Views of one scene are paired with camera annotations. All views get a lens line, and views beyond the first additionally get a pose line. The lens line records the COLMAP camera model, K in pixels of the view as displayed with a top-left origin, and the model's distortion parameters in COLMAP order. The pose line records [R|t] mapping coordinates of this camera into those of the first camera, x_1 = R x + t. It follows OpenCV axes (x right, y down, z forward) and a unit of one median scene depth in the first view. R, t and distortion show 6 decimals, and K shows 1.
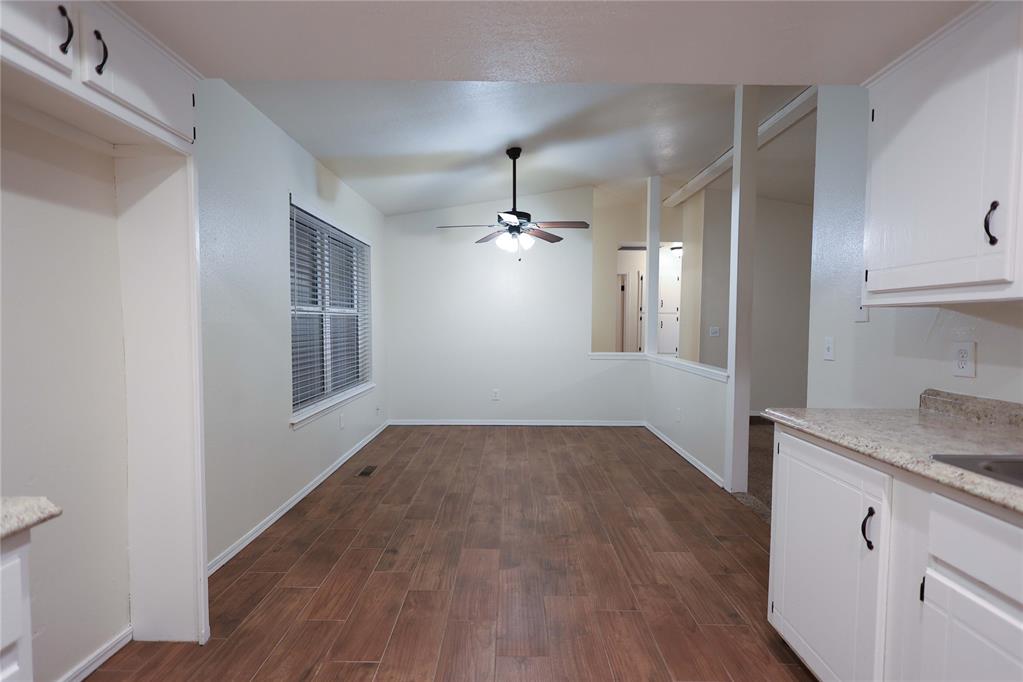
lens RADIAL K [[467.4, 0, 511.5], [0, 467.4, 341.0], [0, 0, 1]] dist [-0.000668, 0.000026]
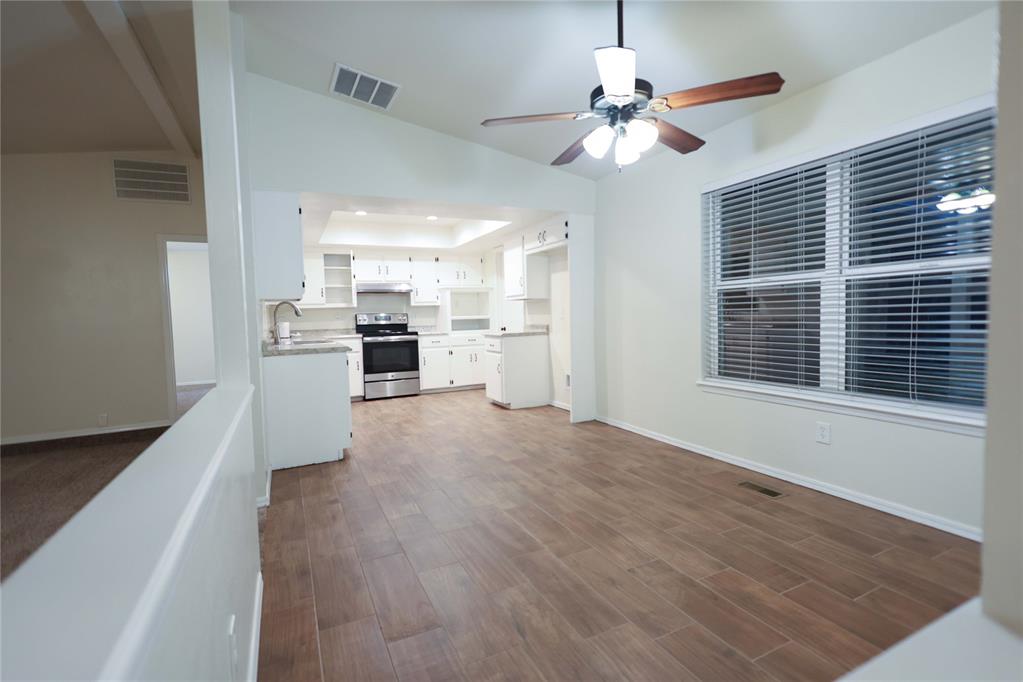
lens RADIAL K [[468.0, 0, 501.5], [0, 468.0, 339.7], [0, 0, 1]] dist [0.002149, 0.000216]
pose [[-0.903099, 0.040743, -0.427494, 0.465568], [0.002678, 0.996004, 0.089266, -0.039264], [0.429423, 0.079472, -0.899600, 1.792833]]
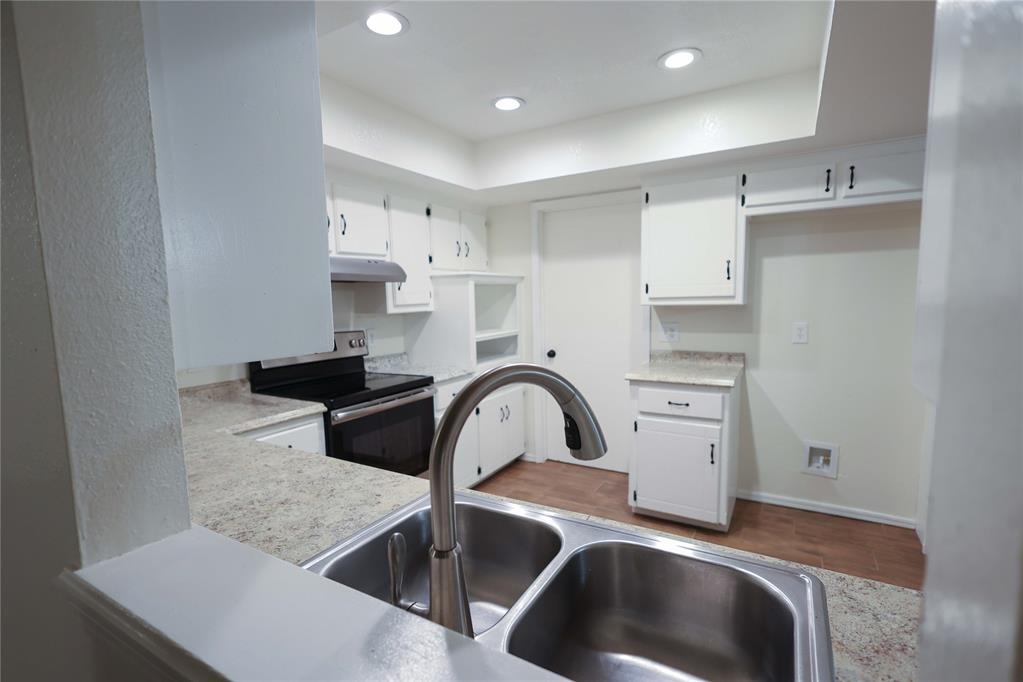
lens RADIAL K [[471.1, 0, 515.4], [0, 471.1, 346.9], [0, 0, 1]] dist [0.000640, 0.000425]
pose [[-0.496698, 0.095517, -0.862652, 0.600117], [-0.020866, 0.992324, 0.121889, -0.056608], [0.867673, 0.078542, -0.490892, 0.323717]]
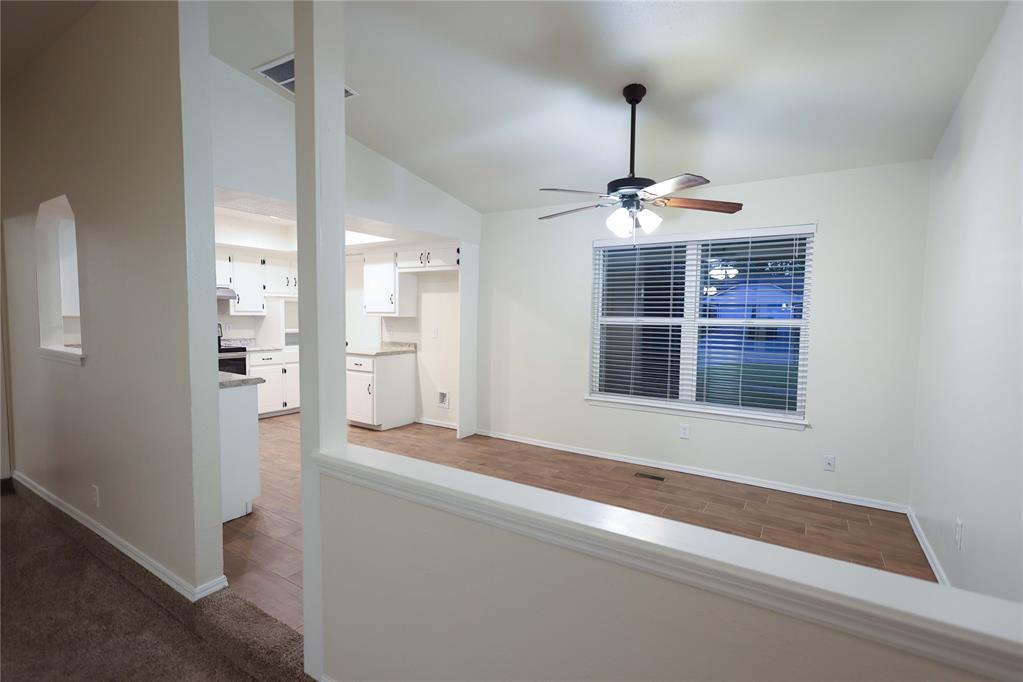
lens RADIAL K [[471.1, 0, 515.4], [0, 471.1, 346.9], [0, 0, 1]] dist [0.000640, 0.000425]
pose [[-0.530295, 0.043382, -0.846703, 0.869445], [-0.054960, 0.994830, 0.085392, -0.097239], [0.846030, 0.091818, -0.525169, 1.534532]]
